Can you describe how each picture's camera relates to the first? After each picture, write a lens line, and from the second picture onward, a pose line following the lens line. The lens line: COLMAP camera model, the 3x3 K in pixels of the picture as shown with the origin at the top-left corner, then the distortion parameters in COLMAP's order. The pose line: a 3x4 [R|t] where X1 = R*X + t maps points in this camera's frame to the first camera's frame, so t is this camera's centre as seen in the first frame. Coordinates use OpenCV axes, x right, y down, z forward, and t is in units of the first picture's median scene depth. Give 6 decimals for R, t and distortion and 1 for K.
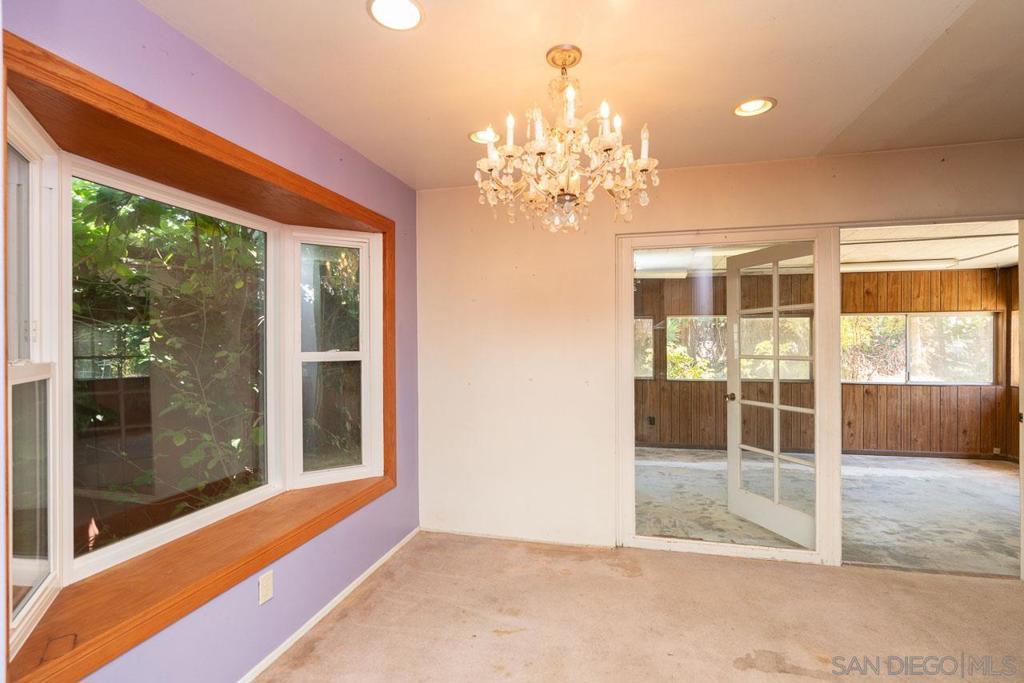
lens RADIAL K [[468.9, 0, 520.9], [0, 468.9, 343.2], [0, 0, 1]] dist [-0.005136, 0.002205]
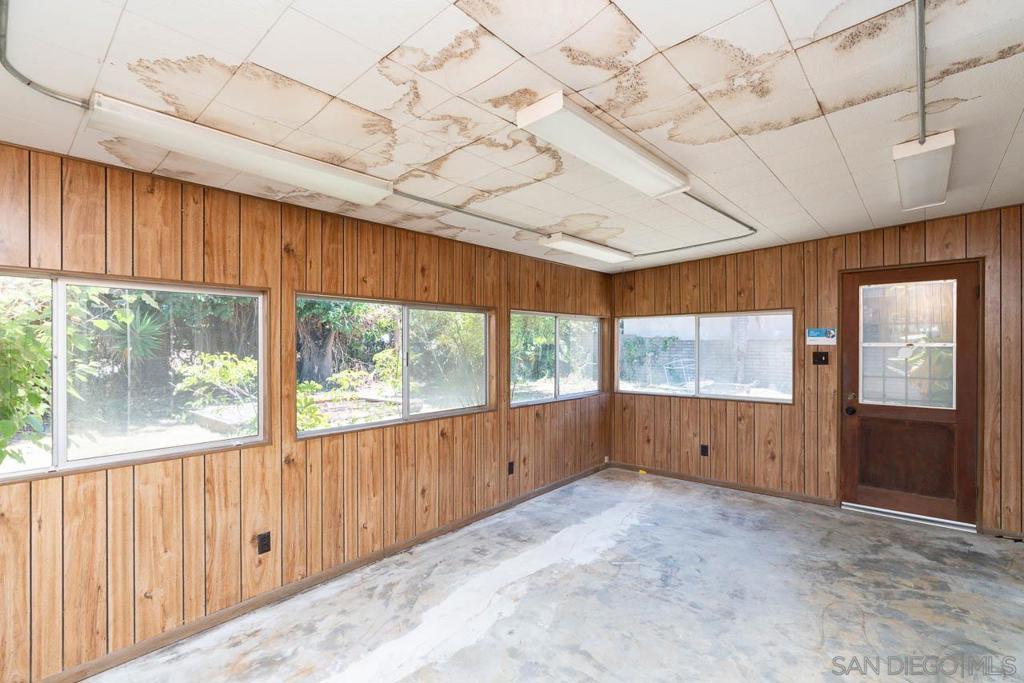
lens RADIAL K [[468.9, 0, 486.3], [0, 468.9, 350.1], [0, 0, 1]] dist [-0.005136, 0.002205]
pose [[0.506847, -0.003986, 0.862027, 0.047865], [0.004239, 0.999989, 0.002132, -0.005448], [-0.862025, 0.002574, 0.506859, 1.111460]]
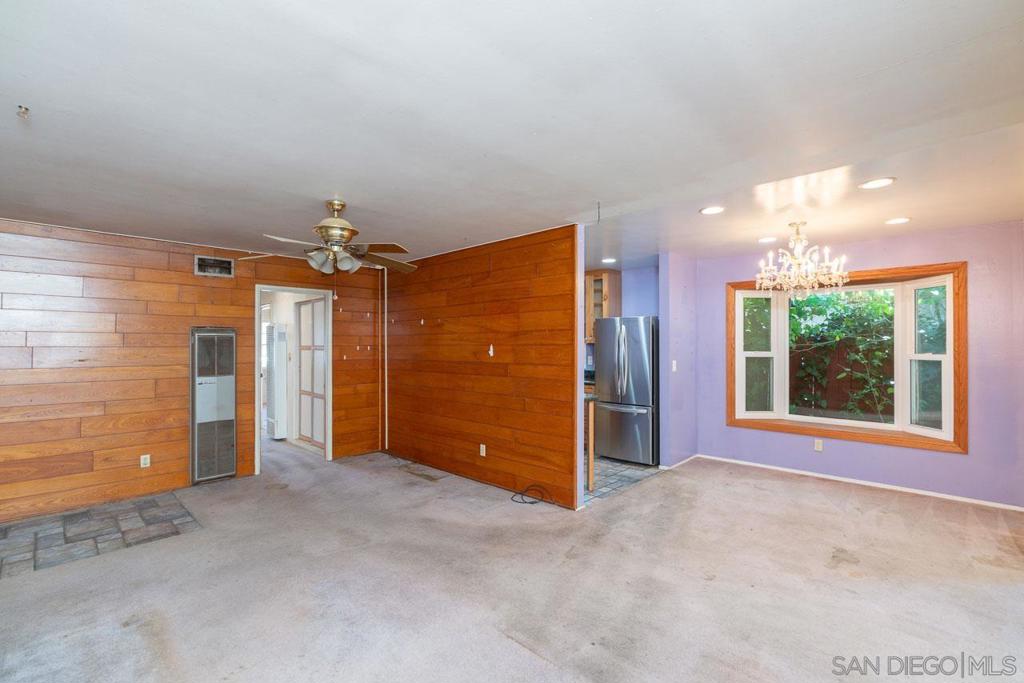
lens RADIAL K [[468.9, 0, 506.2], [0, 468.9, 337.7], [0, 0, 1]] dist [-0.005136, 0.002205]
pose [[-0.504521, -0.002714, -0.863395, 1.316015], [0.000321, 0.999994, -0.003331, -0.025786], [0.863400, -0.001957, -0.504517, 0.436017]]
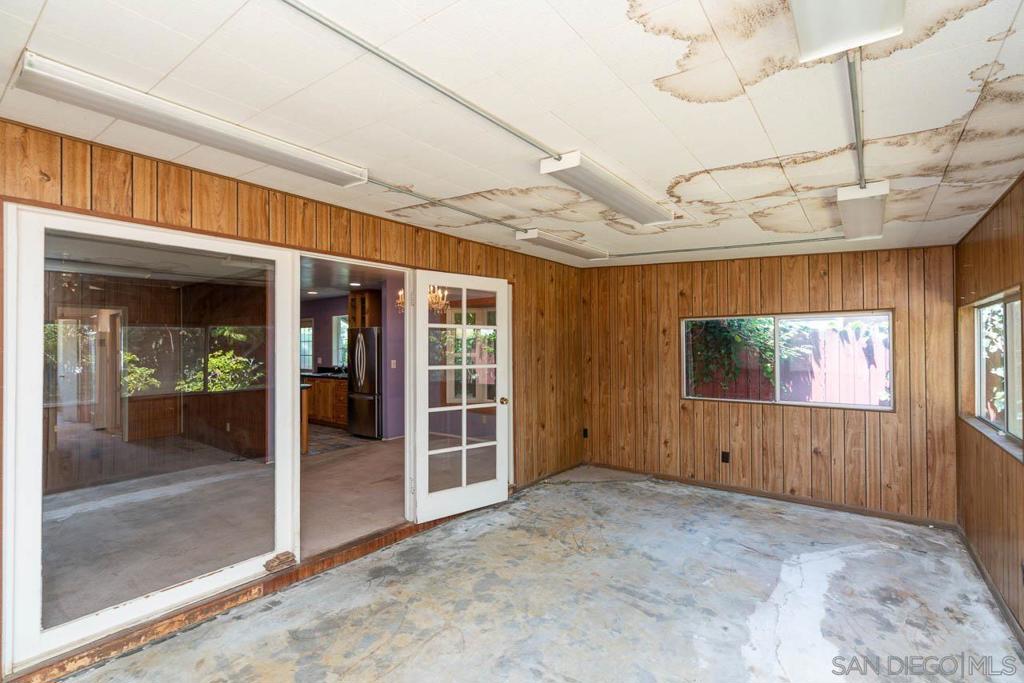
lens RADIAL K [[468.9, 0, 508.0], [0, 468.9, 341.2], [0, 0, 1]] dist [-0.005136, 0.002205]
pose [[-0.423771, -0.006161, -0.905748, 1.377093], [0.004792, 0.999948, -0.009043, -0.020525], [0.905757, -0.008173, -0.423719, 1.419921]]
